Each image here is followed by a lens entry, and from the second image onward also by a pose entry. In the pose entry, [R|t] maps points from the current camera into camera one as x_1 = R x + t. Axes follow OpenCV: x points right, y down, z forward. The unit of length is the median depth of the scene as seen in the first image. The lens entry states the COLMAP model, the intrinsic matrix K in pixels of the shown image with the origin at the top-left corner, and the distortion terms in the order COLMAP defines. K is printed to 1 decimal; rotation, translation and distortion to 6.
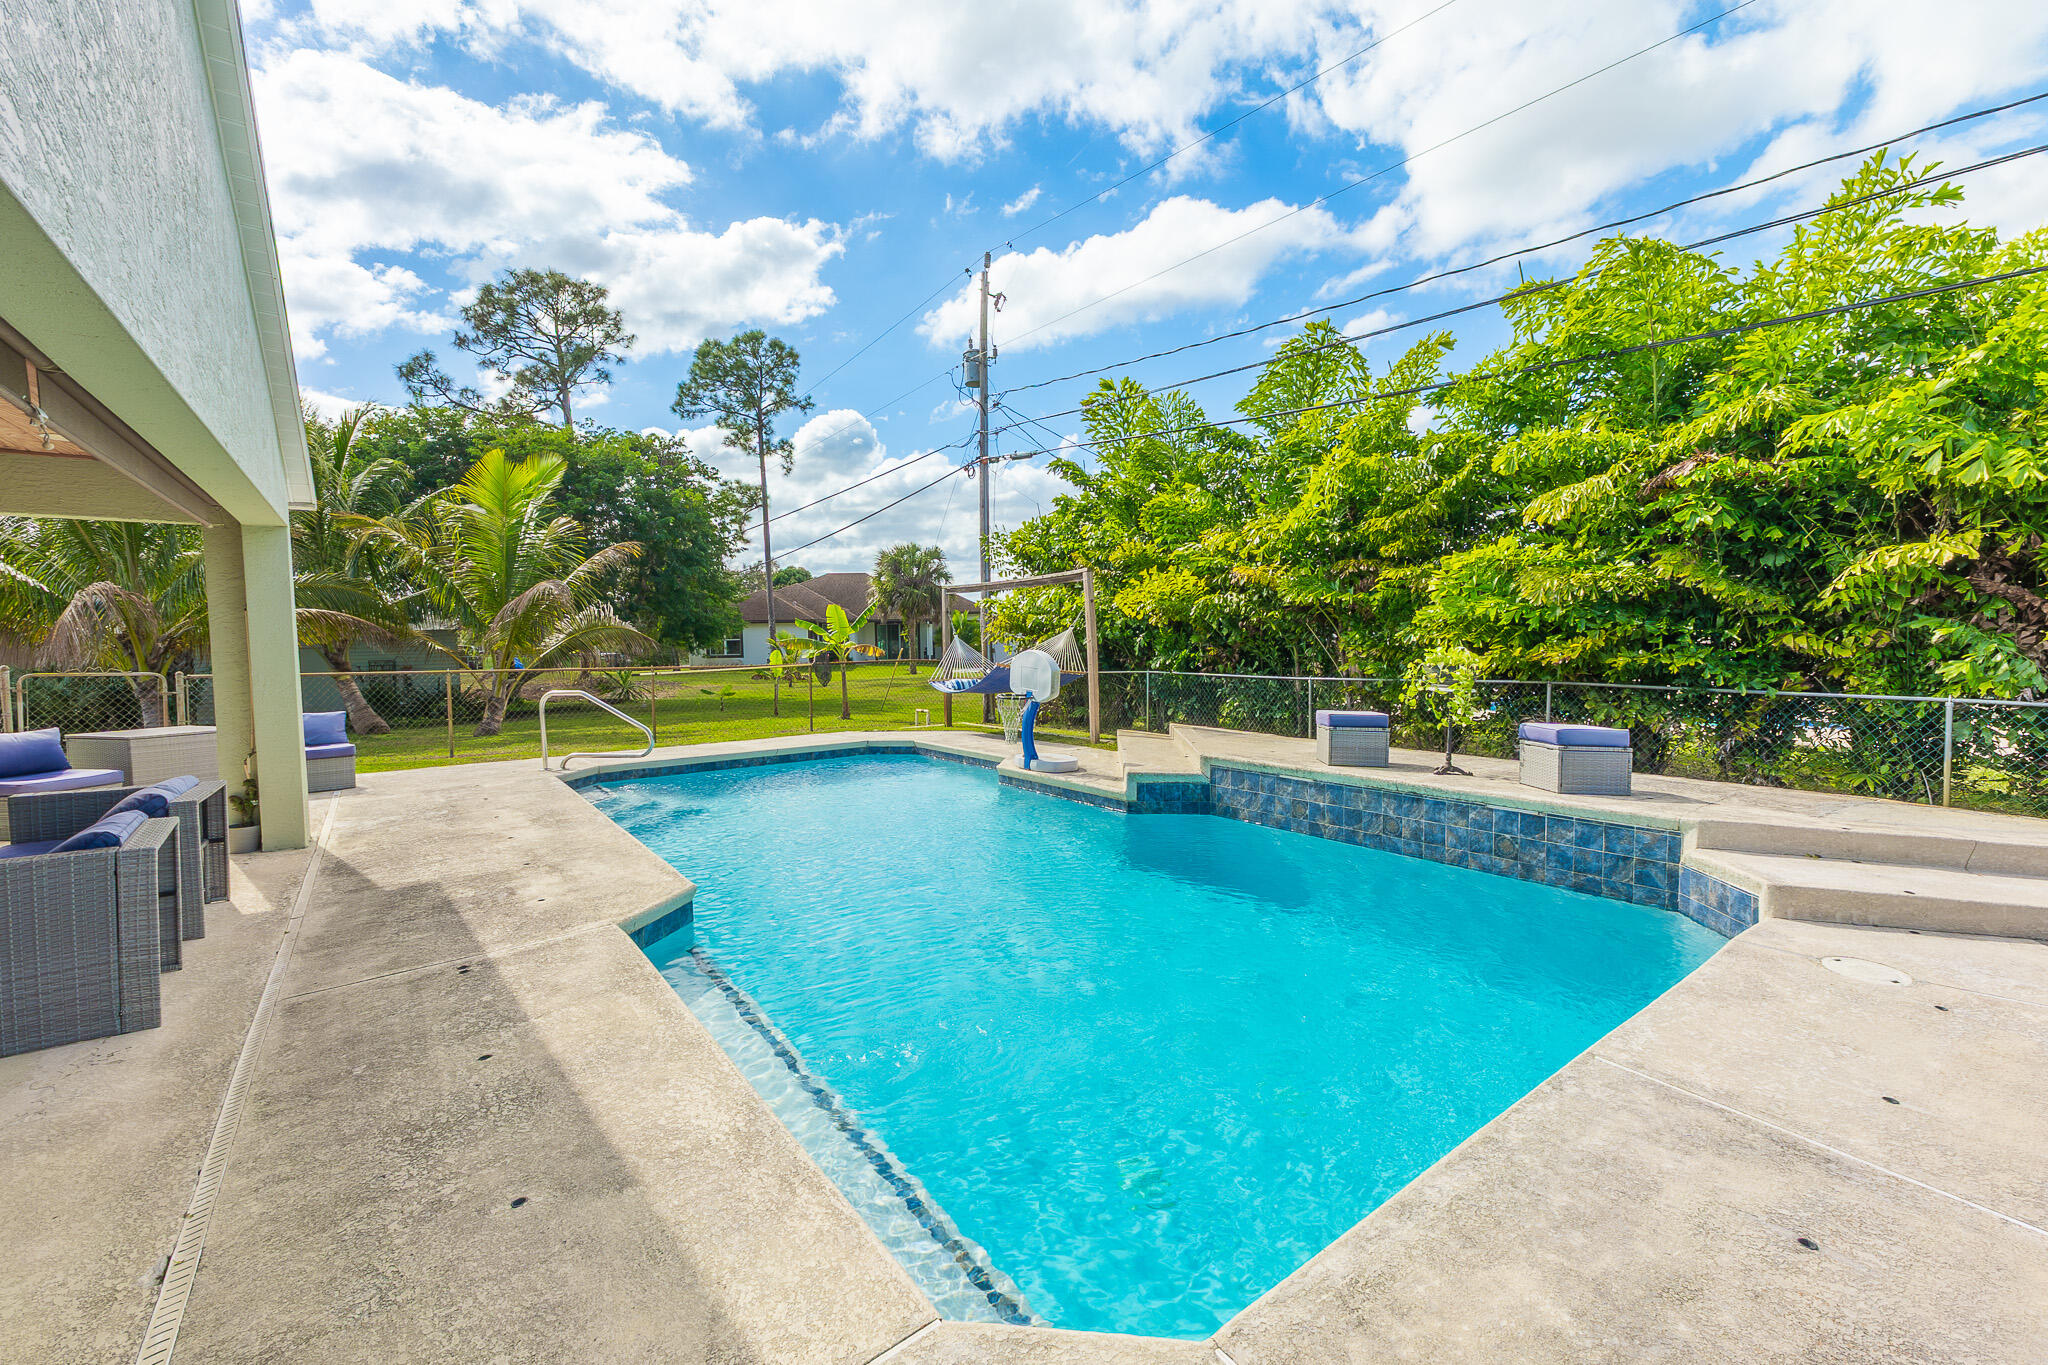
lens RADIAL K [[865.9, 0, 1027.2], [0, 865.9, 690.3], [0, 0, 1]] dist [0.009749, -0.000319]
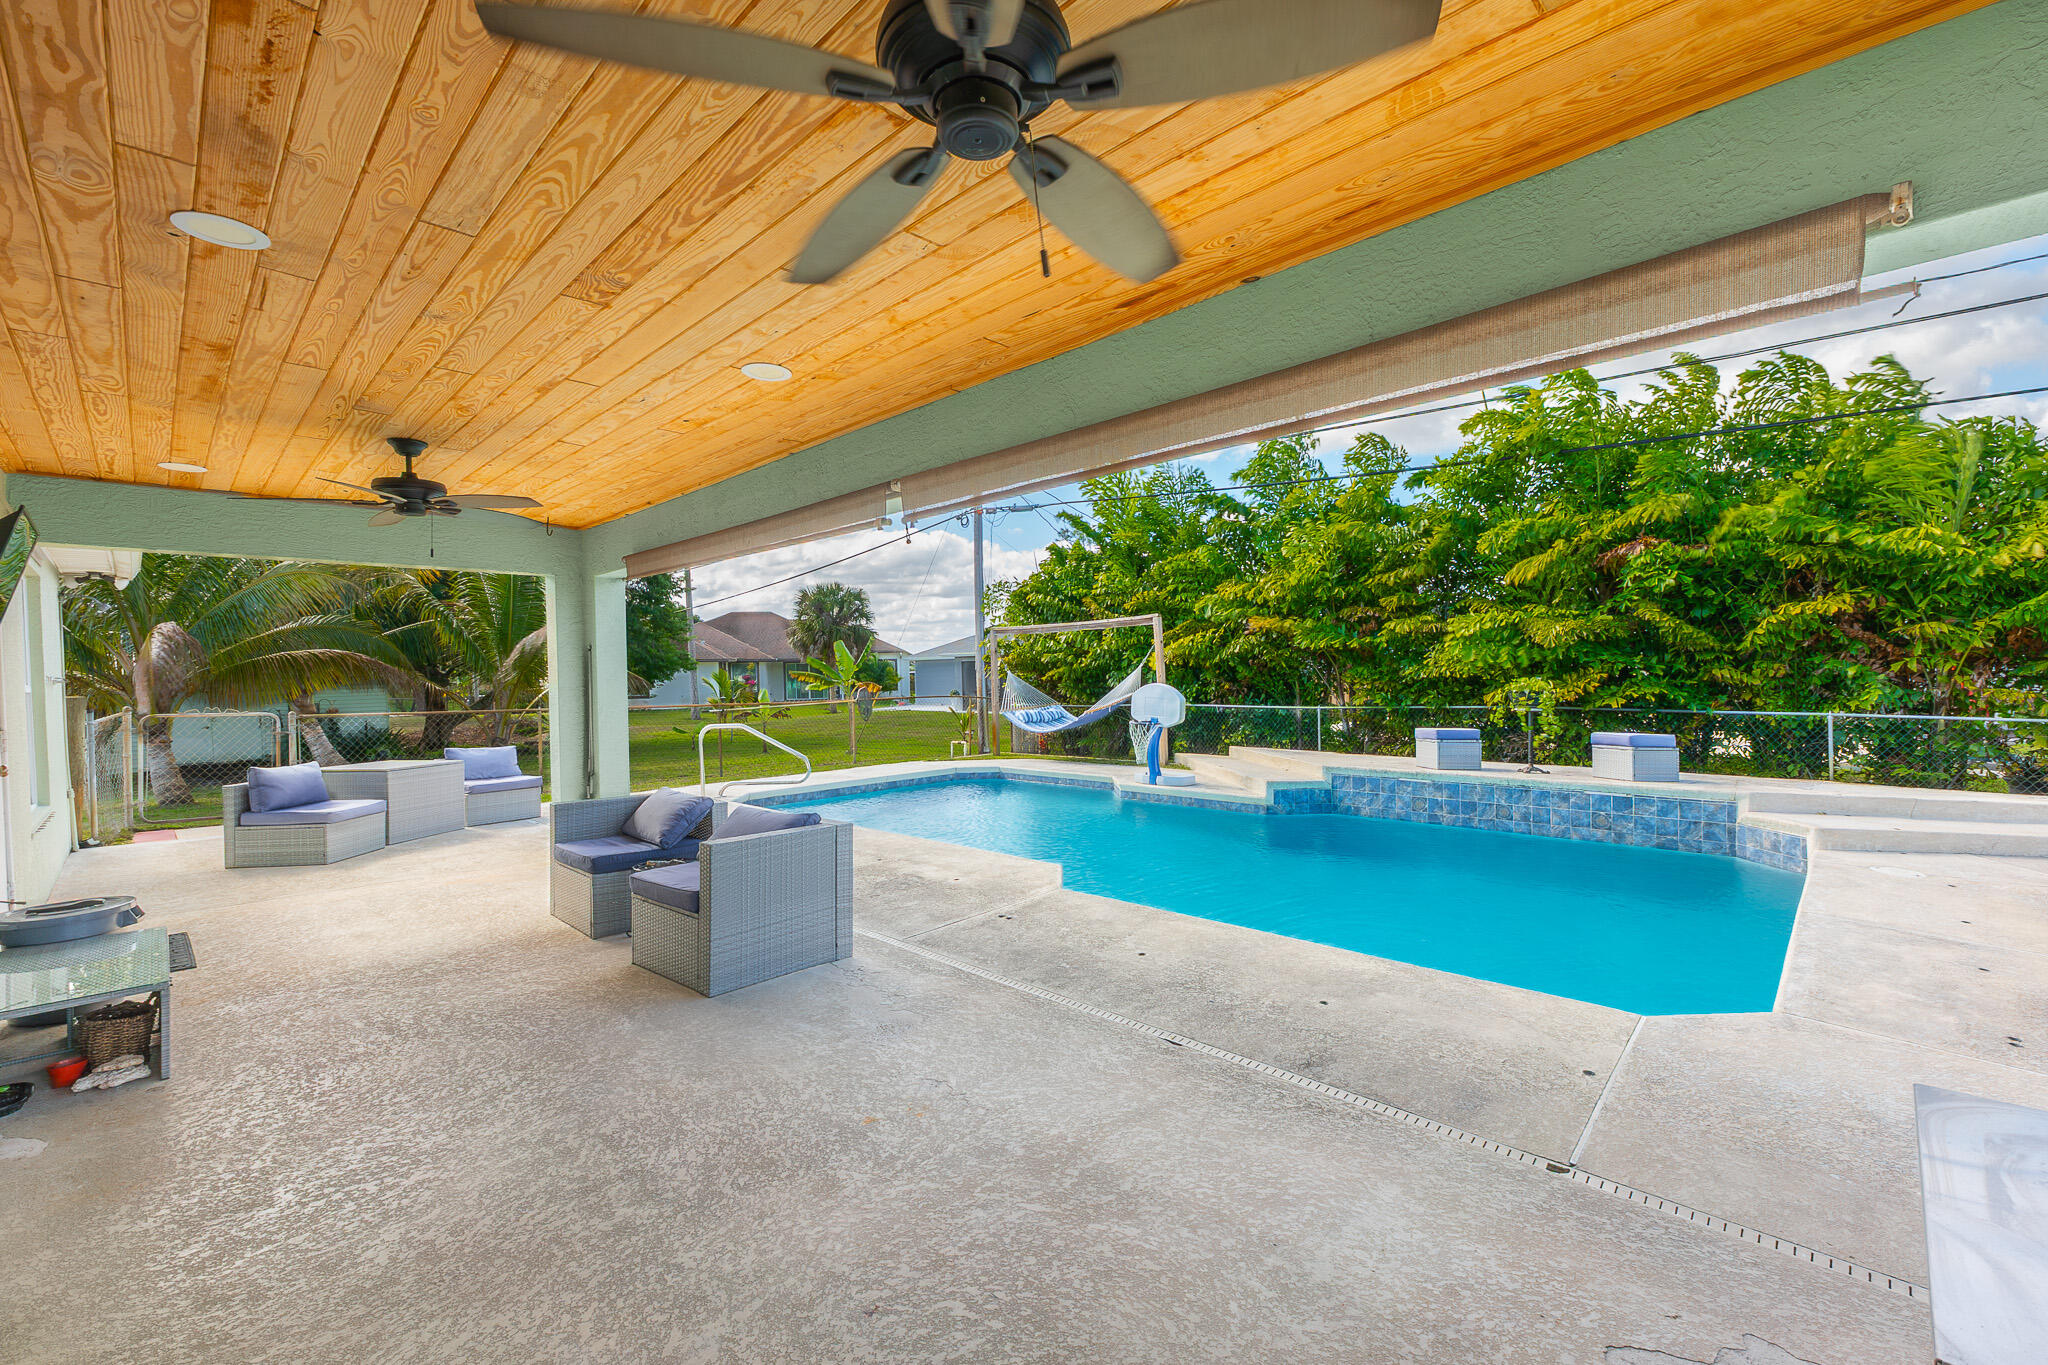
lens RADIAL K [[863.2, 0, 1024.0], [0, 863.2, 682.5], [0, 0, 1]] dist [0.001951, 0.000716]
pose [[0.989759, -0.006808, 0.142589, -0.458342], [0.014370, 0.998540, -0.052069, 0.015019], [-0.142026, 0.053584, 0.988411, -0.199522]]
